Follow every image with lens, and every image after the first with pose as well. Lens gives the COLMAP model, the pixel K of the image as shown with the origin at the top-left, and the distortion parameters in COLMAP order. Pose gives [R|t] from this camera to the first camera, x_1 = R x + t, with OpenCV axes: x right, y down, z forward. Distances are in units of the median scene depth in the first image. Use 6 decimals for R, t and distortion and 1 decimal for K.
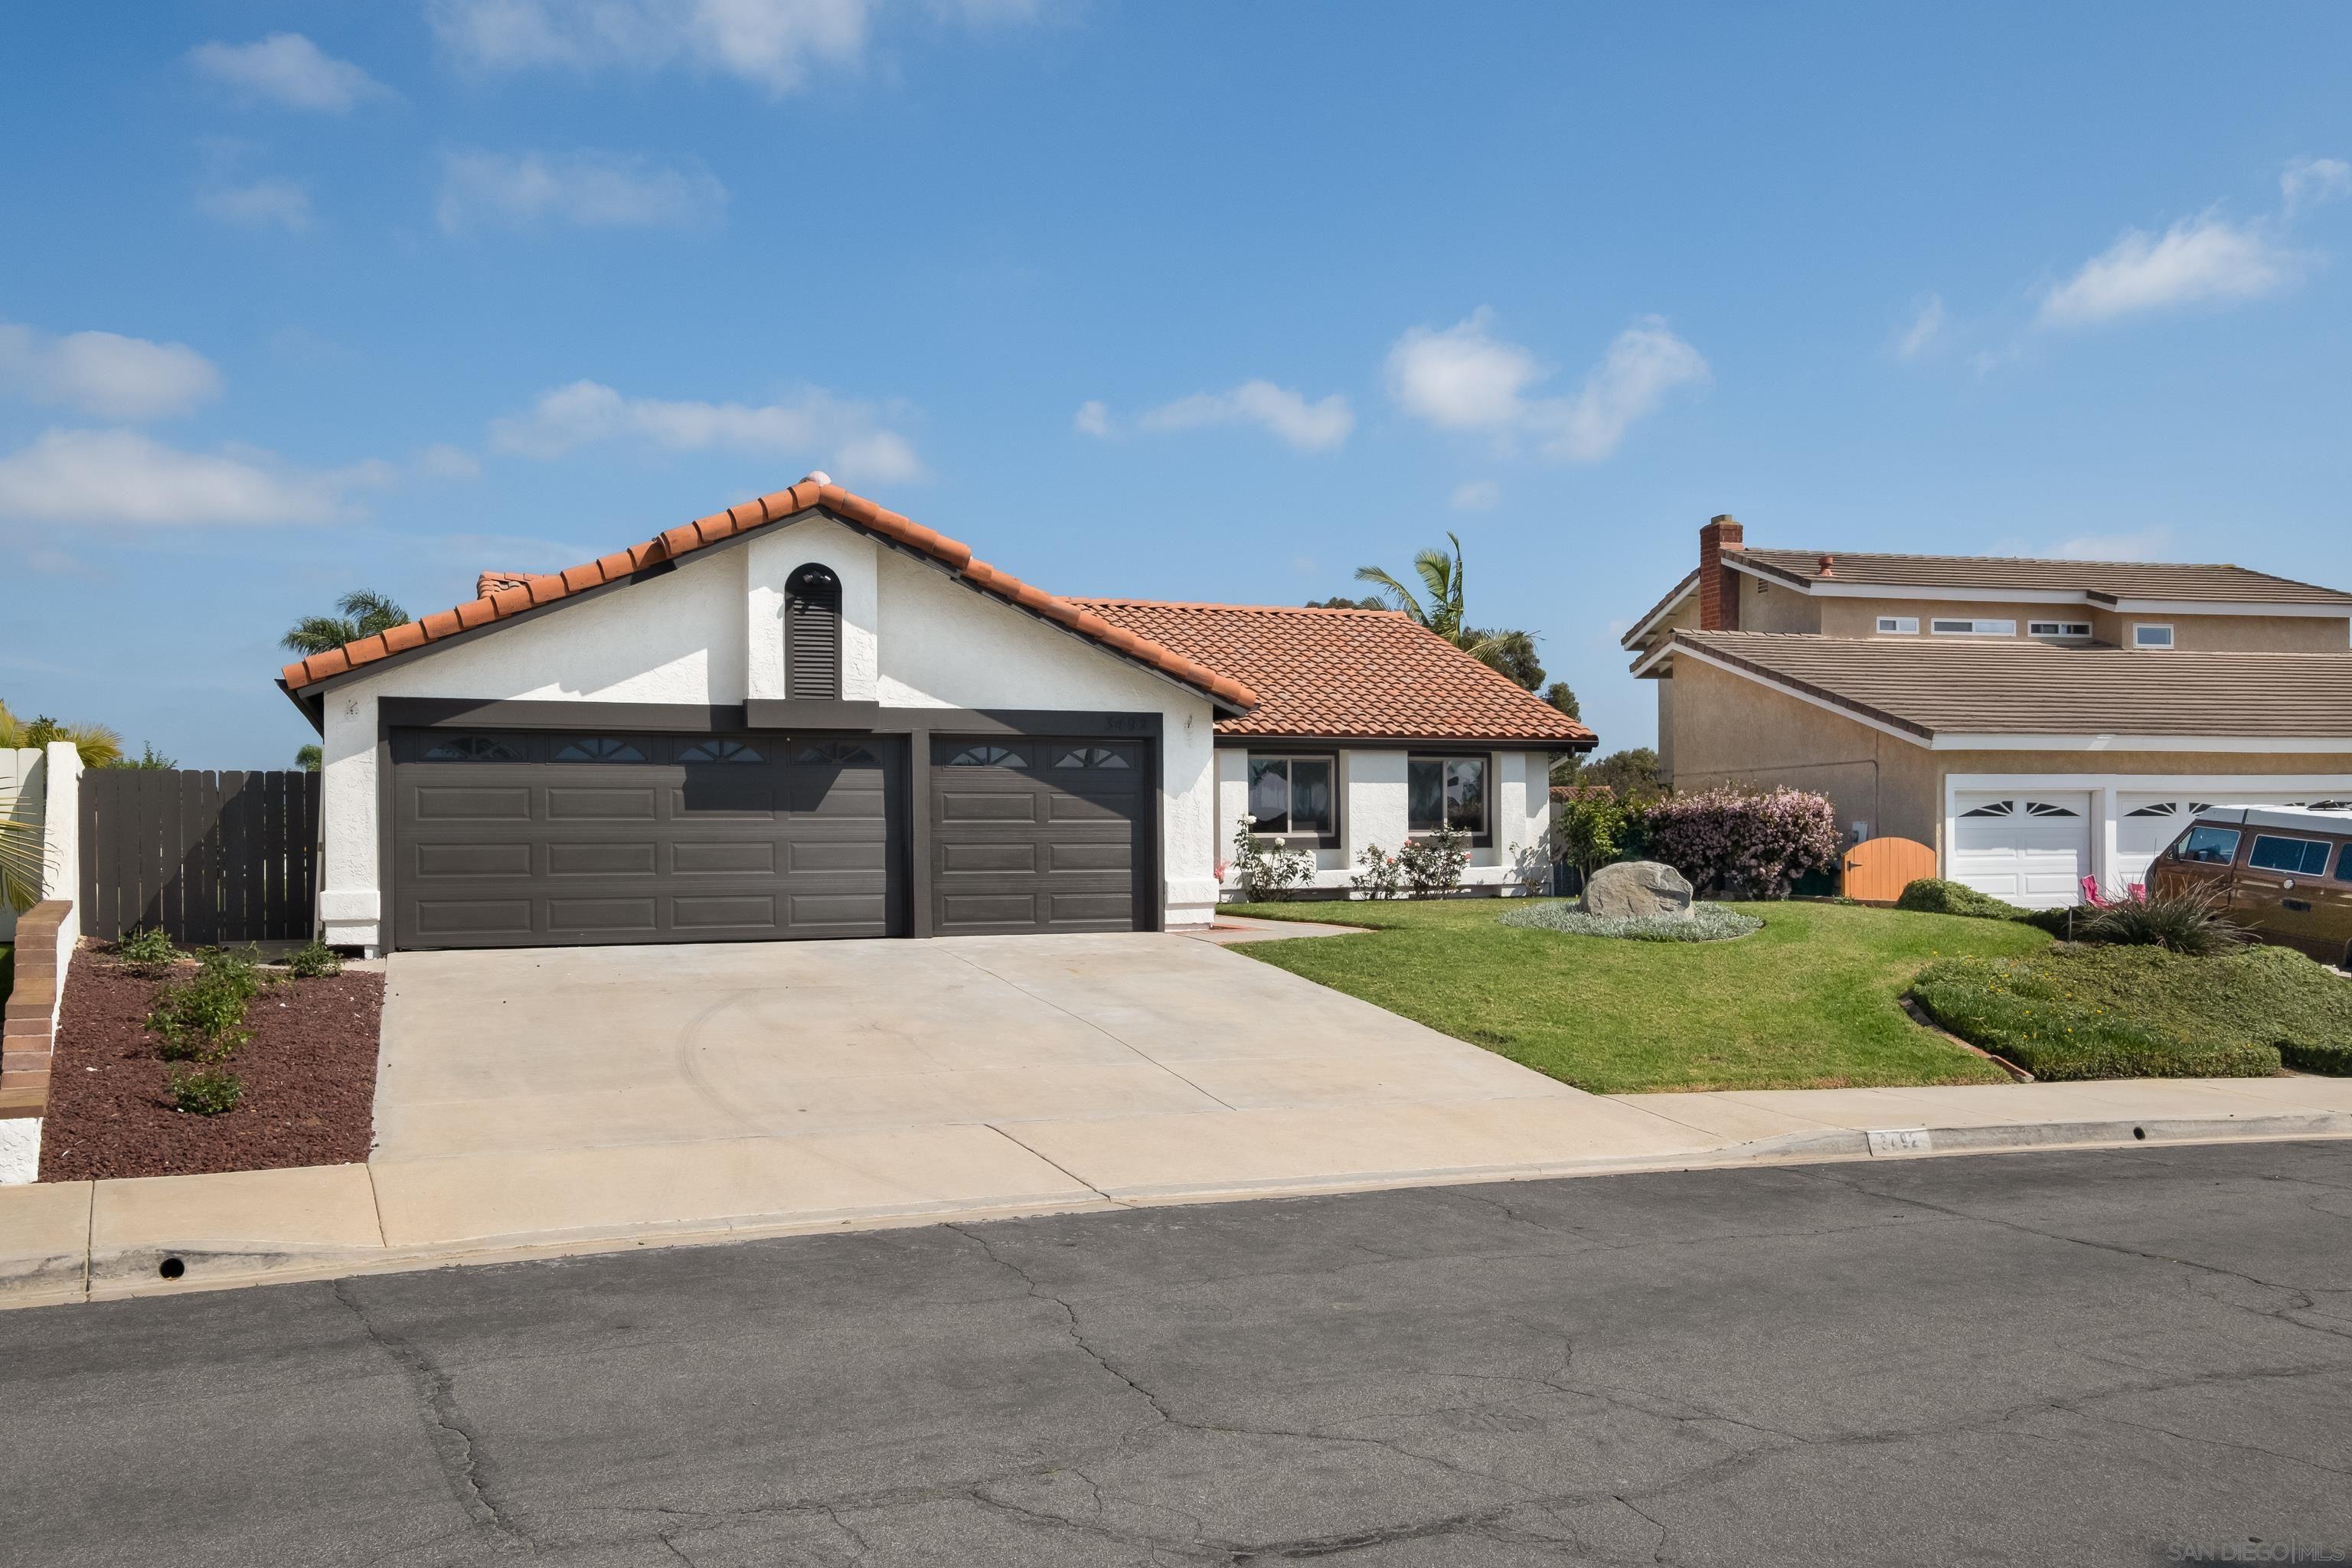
lens RADIAL K [[1770.7, 0, 1178.4], [0, 1770.7, 788.8], [0, 0, 1]] dist [-0.000846, 0.000093]
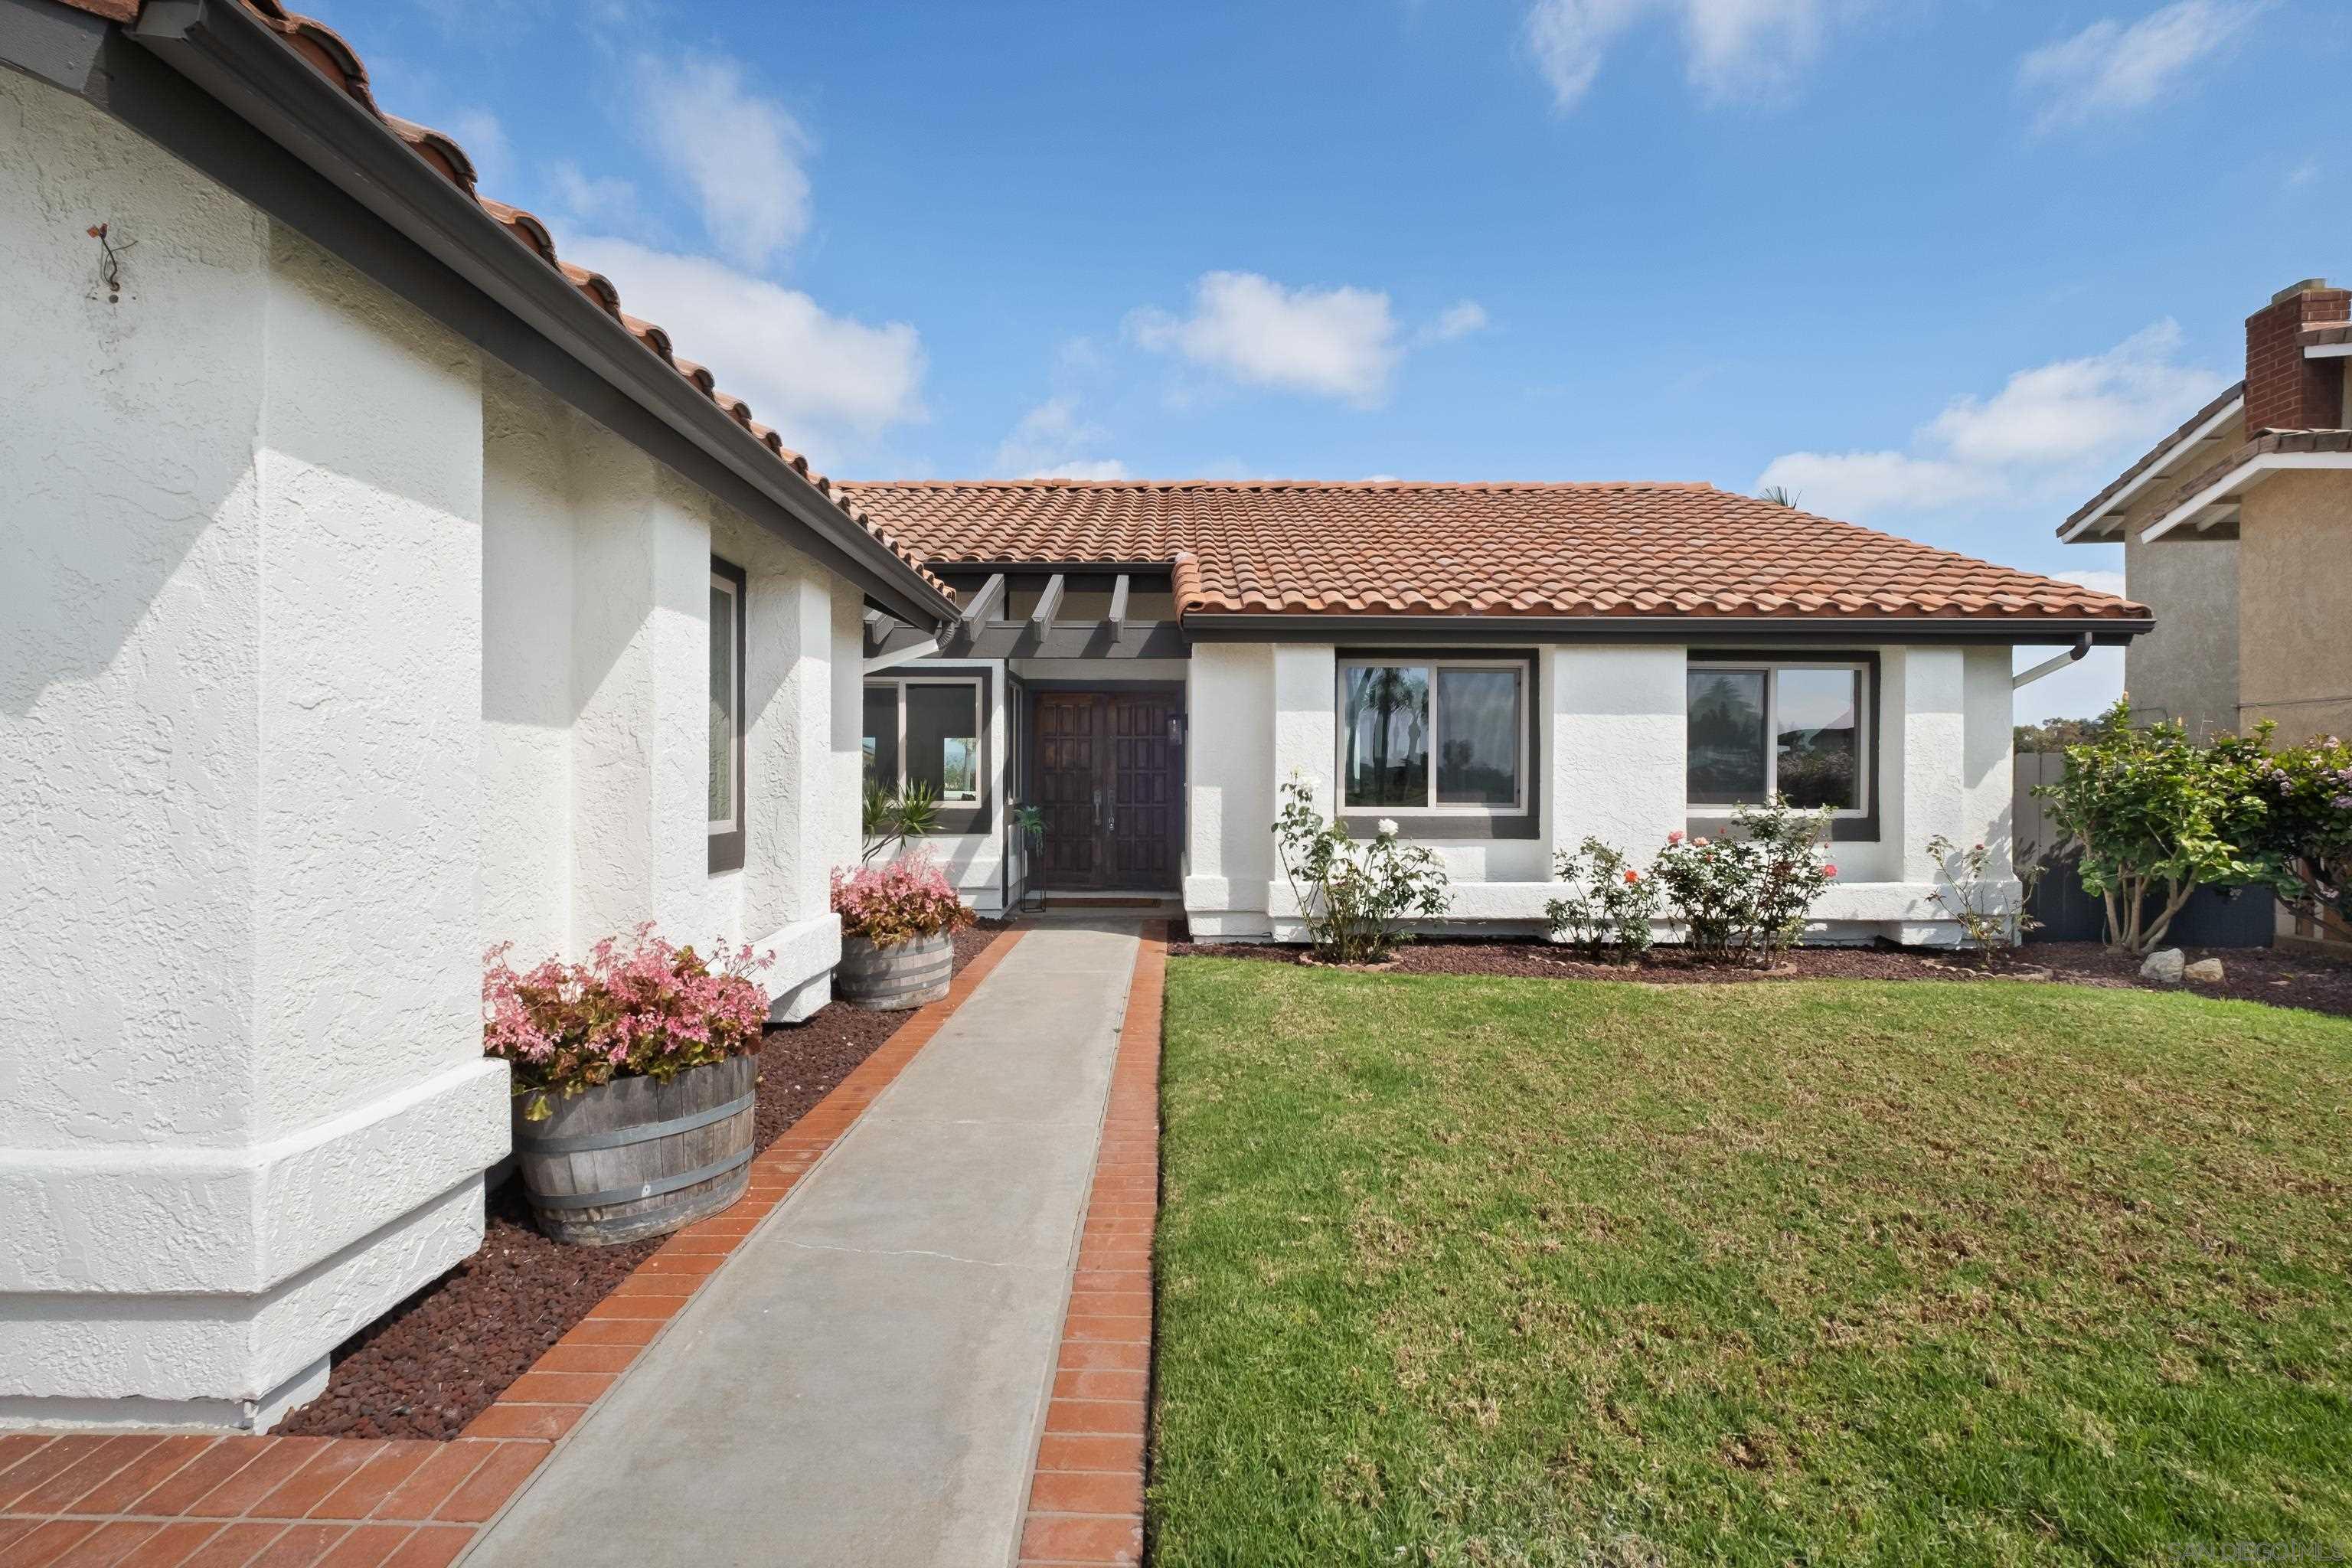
lens RADIAL K [[1028.6, 0, 1162.3], [0, 1028.6, 775.4], [0, 0, 1]] dist [-0.005666, 0.001594]
pose [[0.929584, 0.012244, -0.368406, 0.098512], [-0.005751, 0.999808, 0.018715, 0.010380], [0.368564, -0.015278, 0.929477, 0.674172]]
